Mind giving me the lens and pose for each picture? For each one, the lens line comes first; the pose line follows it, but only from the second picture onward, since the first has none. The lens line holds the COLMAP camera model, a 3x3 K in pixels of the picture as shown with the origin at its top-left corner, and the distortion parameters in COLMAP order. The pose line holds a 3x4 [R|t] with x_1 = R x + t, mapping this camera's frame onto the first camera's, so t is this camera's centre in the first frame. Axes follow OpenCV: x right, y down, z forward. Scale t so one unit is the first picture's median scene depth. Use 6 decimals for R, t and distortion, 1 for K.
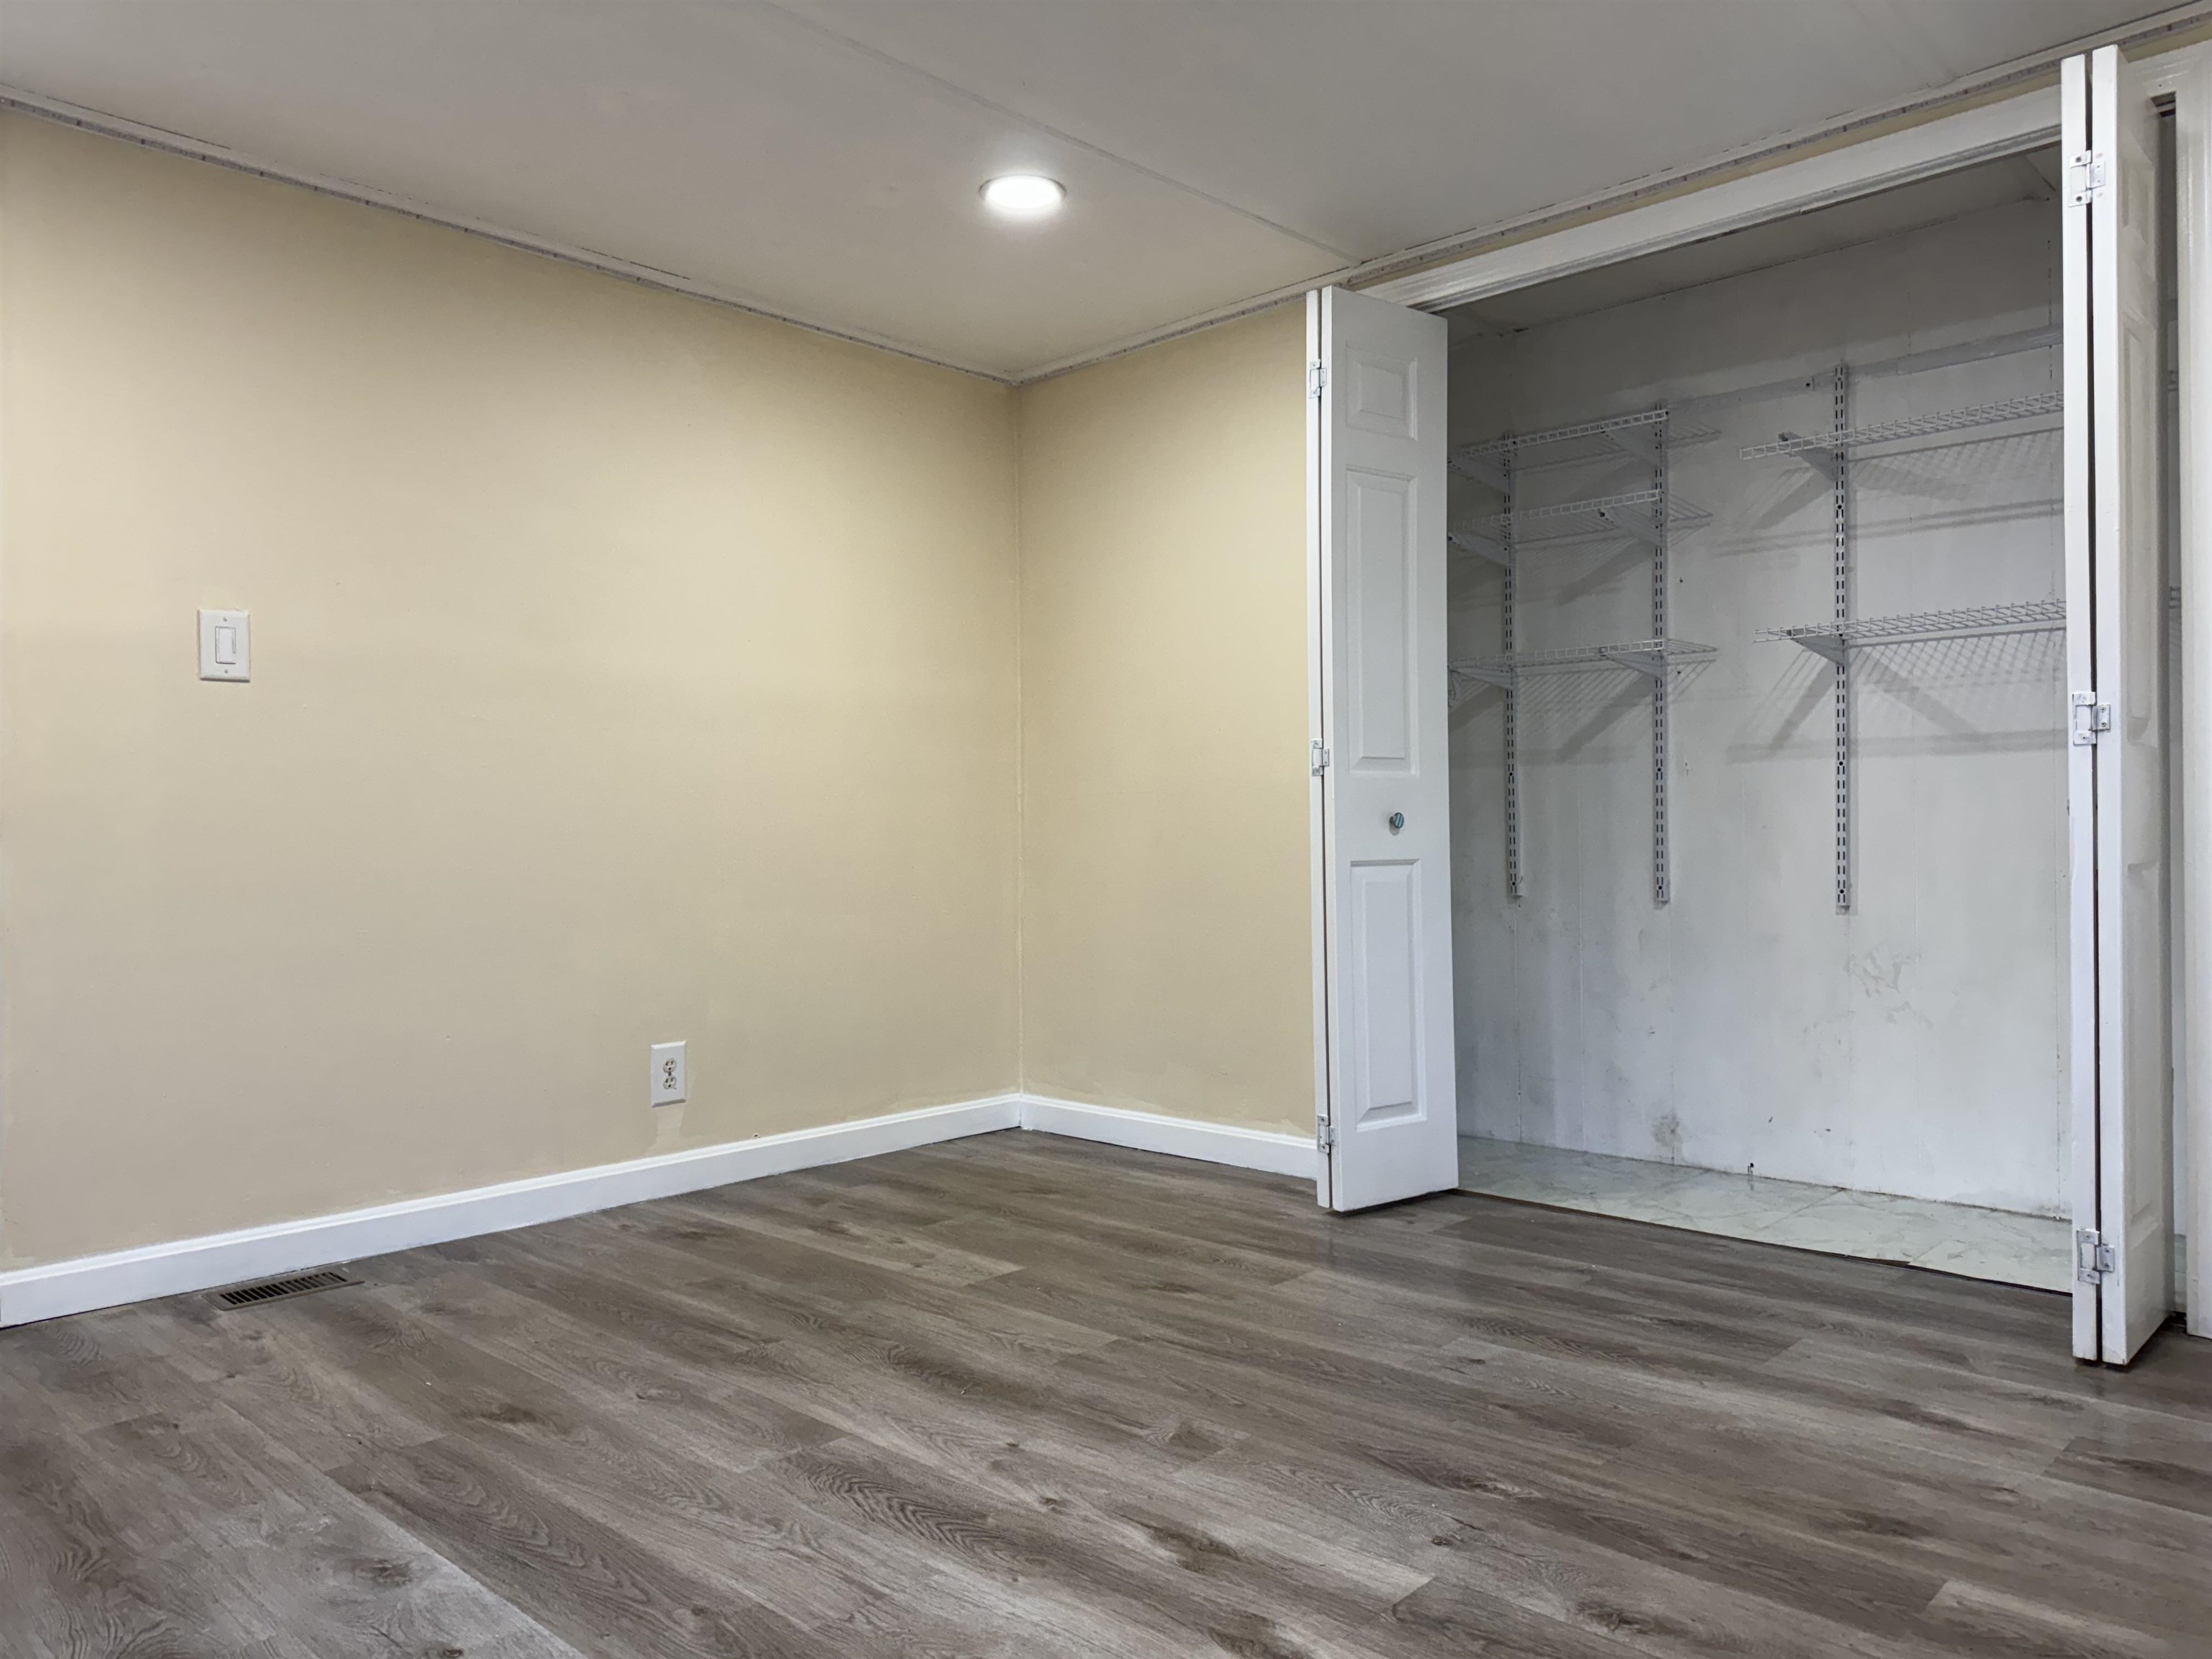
lens RADIAL K [[1565.2, 0, 1095.6], [0, 1565.2, 821.1], [0, 0, 1]] dist [0.036733, -0.043989]
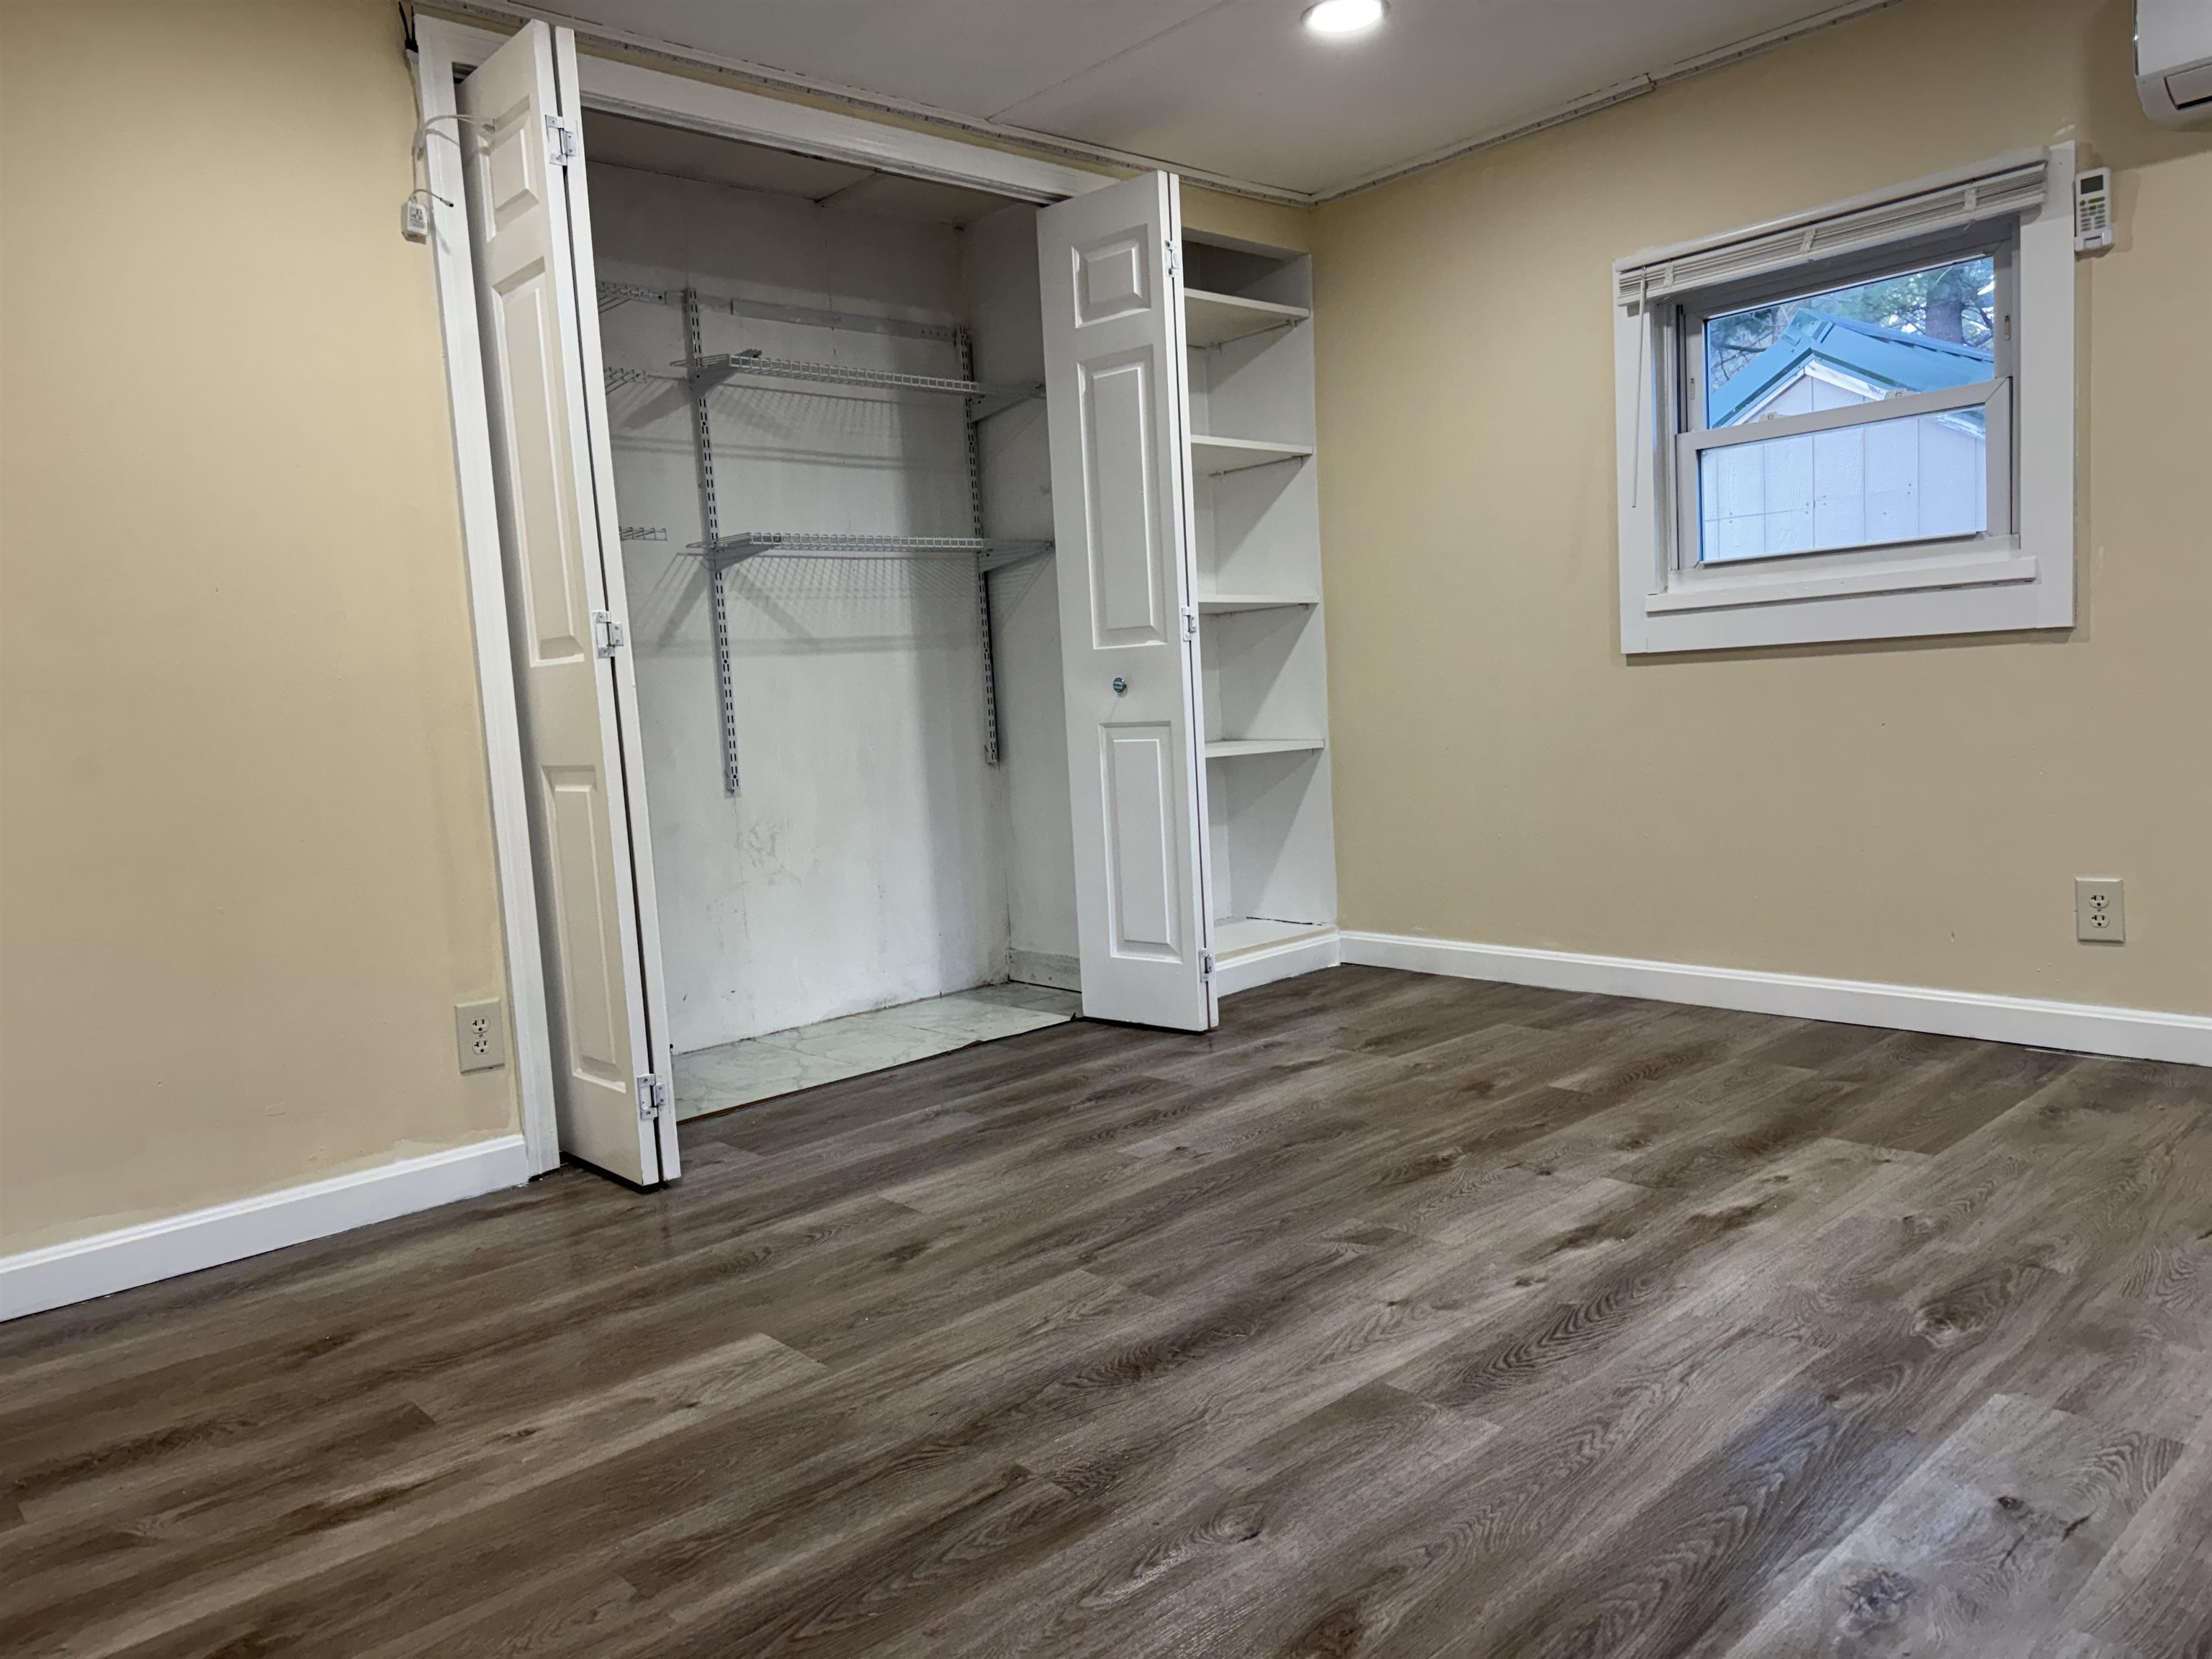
lens RADIAL K [[1565.2, 0, 1107.6], [0, 1565.2, 836.8], [0, 0, 1]] dist [0.036733, -0.043989]
pose [[0.068055, -0.091107, 0.993513, -0.891082], [0.053572, 0.994719, 0.087548, 0.006090], [-0.996242, 0.047266, 0.072576, 0.952316]]
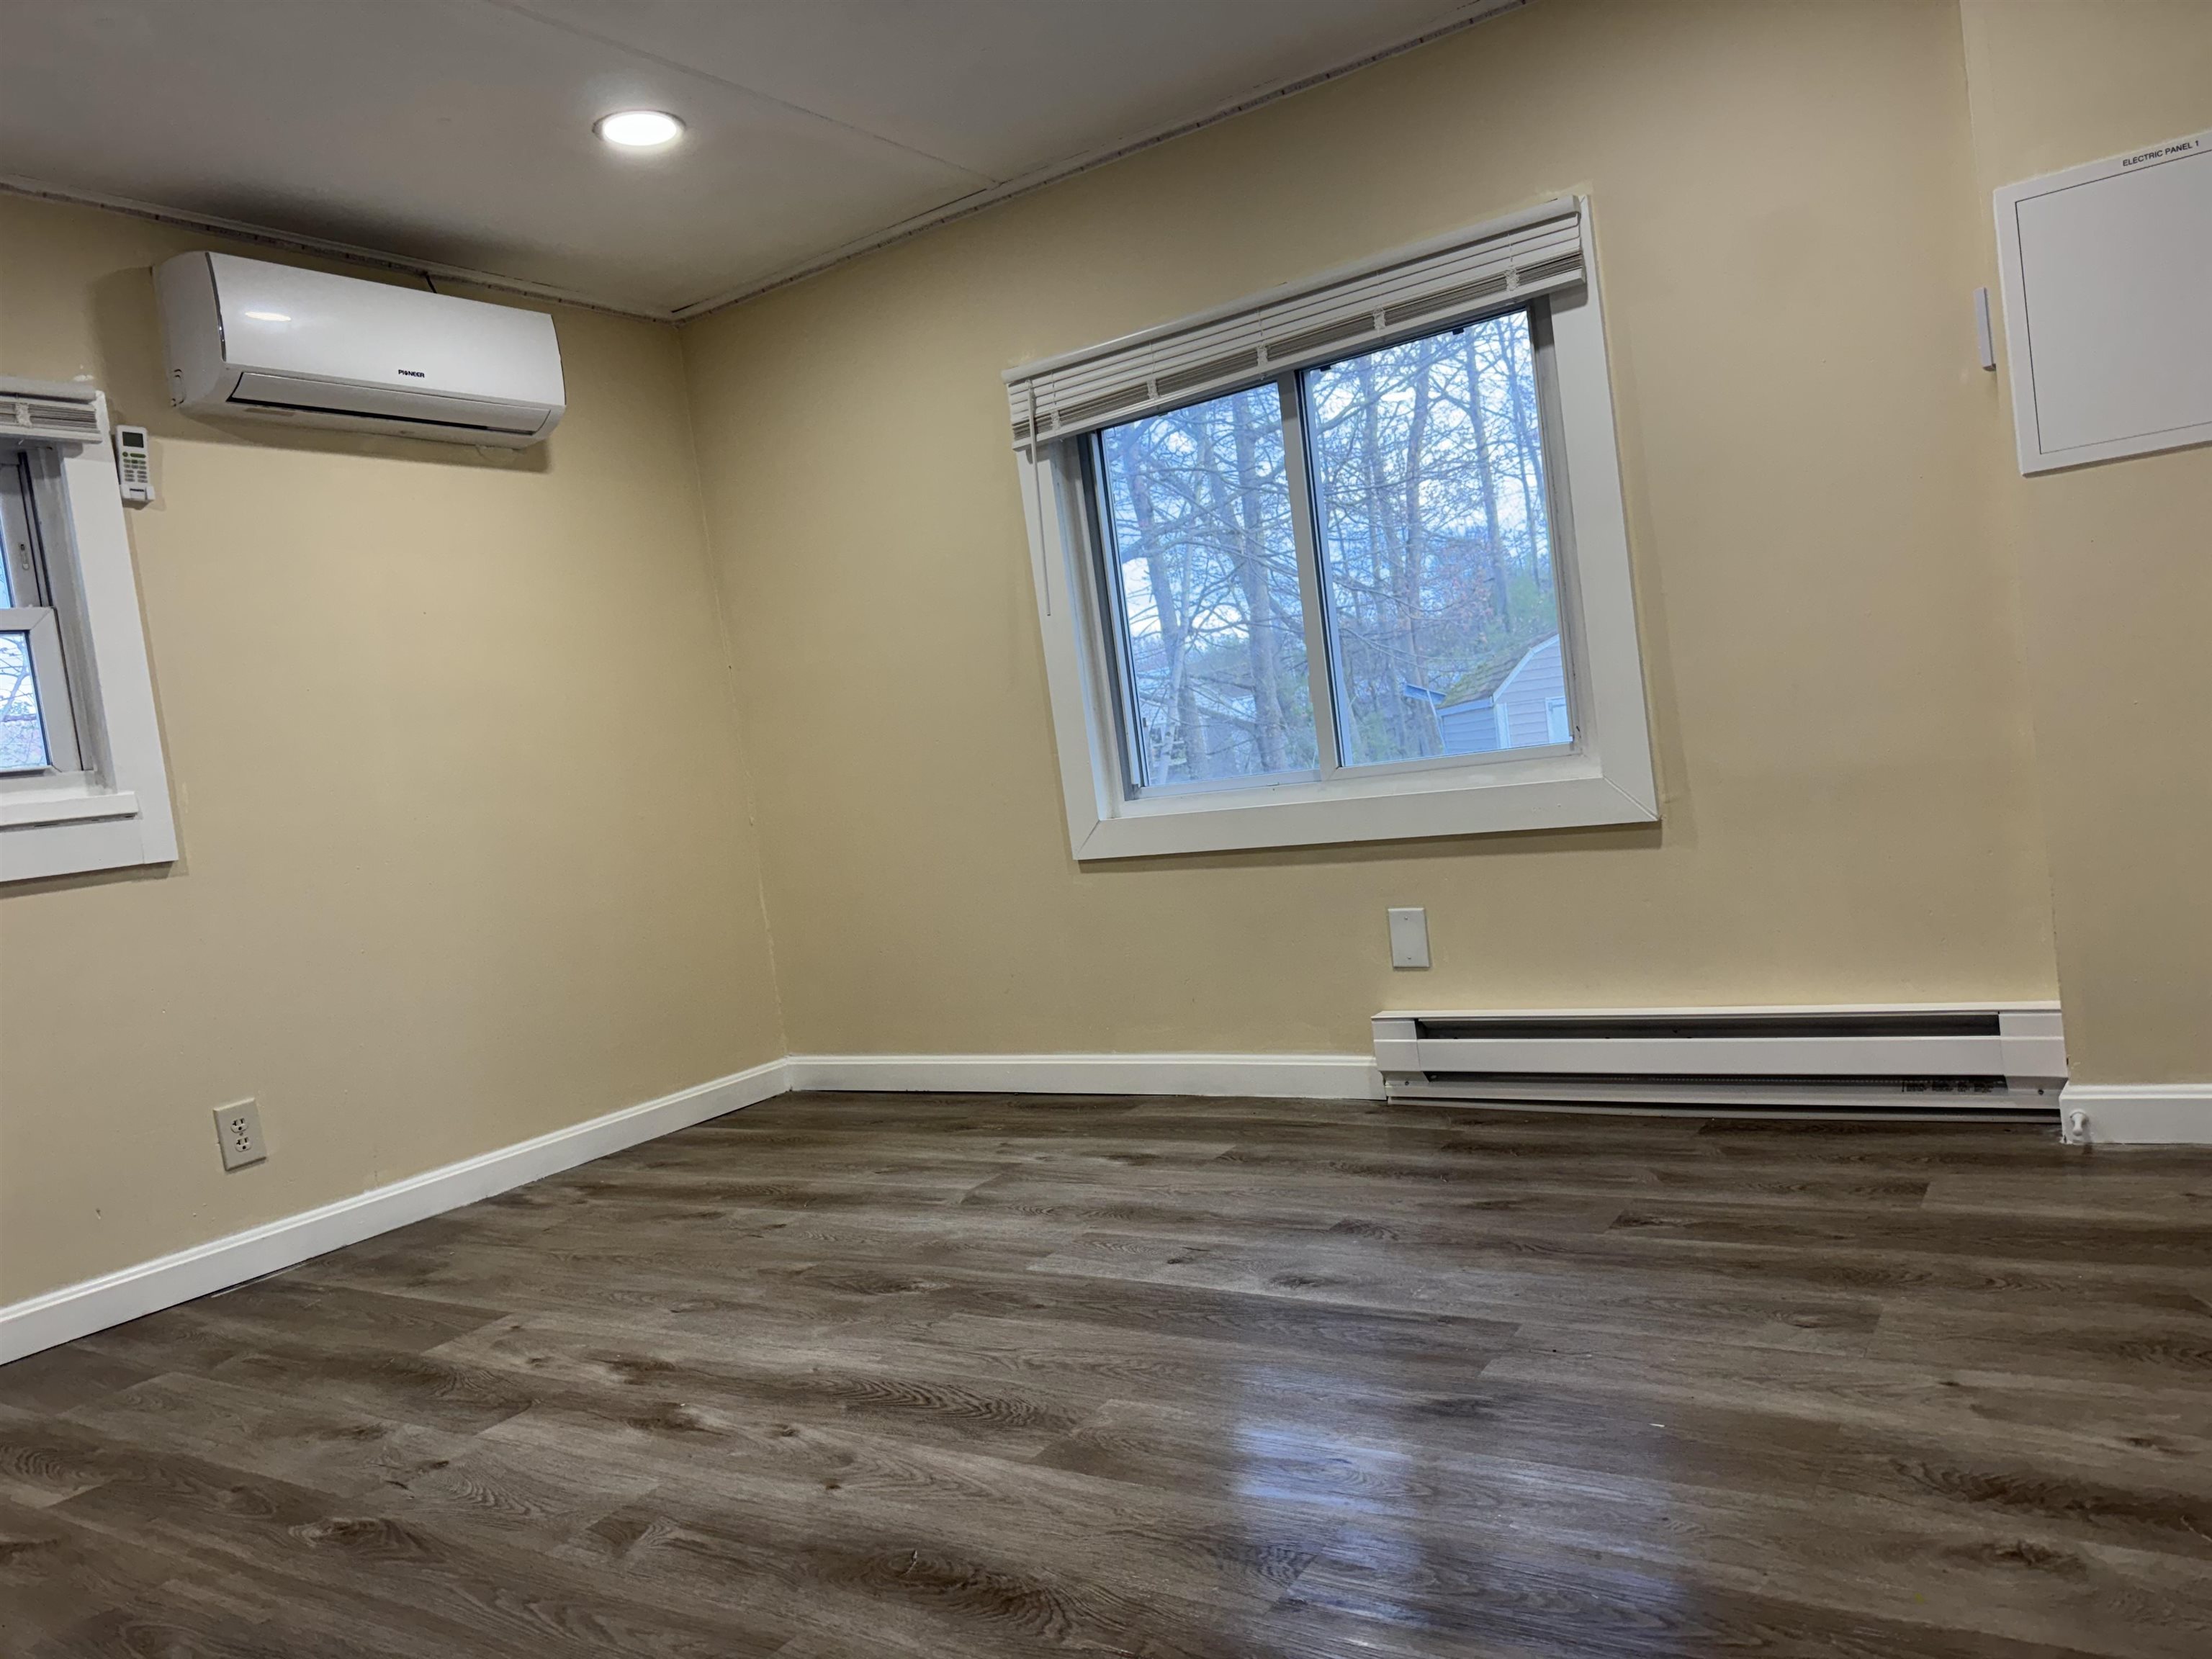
lens RADIAL K [[1565.2, 0, 1106.0], [0, 1565.2, 827.5], [0, 0, 1]] dist [0.036733, -0.043989]
pose [[-0.973517, 0.148423, -0.173886, -0.088966], [0.143173, 0.988788, 0.042428, 0.017163], [0.178233, 0.016408, -0.983851, 1.638202]]
